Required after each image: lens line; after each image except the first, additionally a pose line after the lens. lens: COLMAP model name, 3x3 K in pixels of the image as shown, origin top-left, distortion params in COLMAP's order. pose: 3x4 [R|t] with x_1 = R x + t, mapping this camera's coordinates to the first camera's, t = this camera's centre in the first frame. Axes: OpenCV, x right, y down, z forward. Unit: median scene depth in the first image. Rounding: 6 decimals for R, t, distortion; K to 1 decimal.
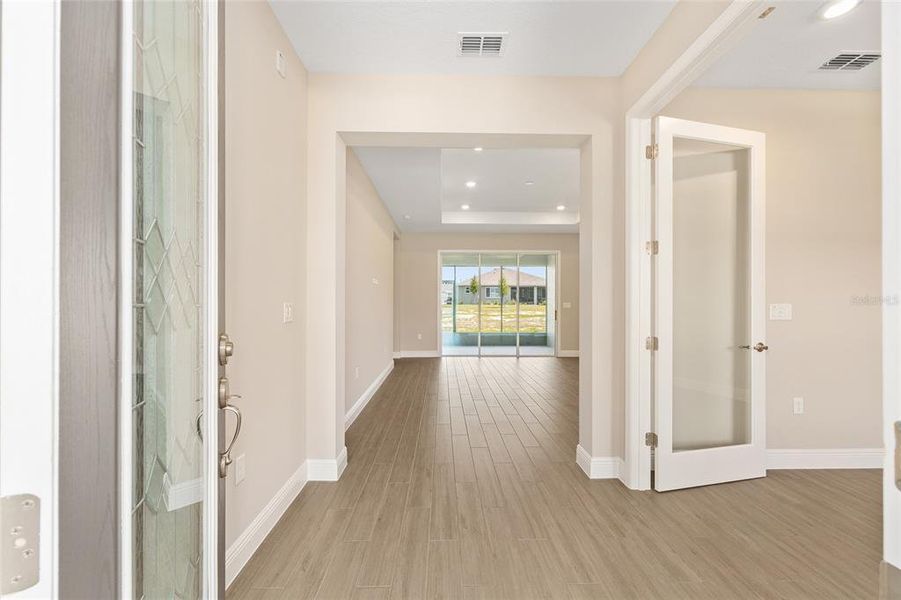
lens RADIAL K [[363.8, 0, 454.6], [0, 363.8, 304.9], [0, 0, 1]] dist [0.000070, 0.000315]
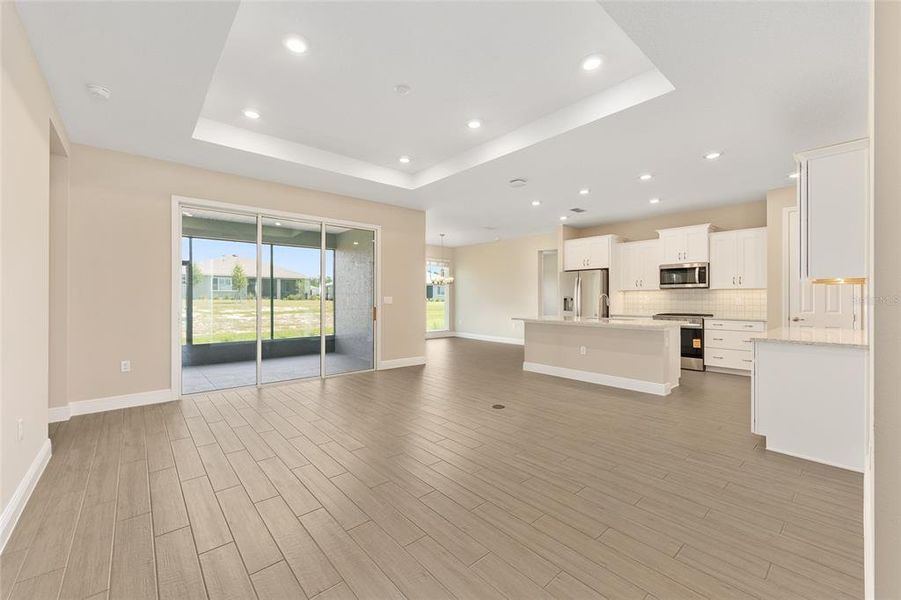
lens RADIAL K [[363.8, 0, 448.8], [0, 363.8, 296.6], [0, 0, 1]] dist [0.000070, 0.000315]
pose [[0.774900, 0.001552, 0.632081, -0.028878], [0.003444, 0.999972, -0.006677, -0.000318], [-0.632074, 0.007351, 0.774873, 0.144323]]
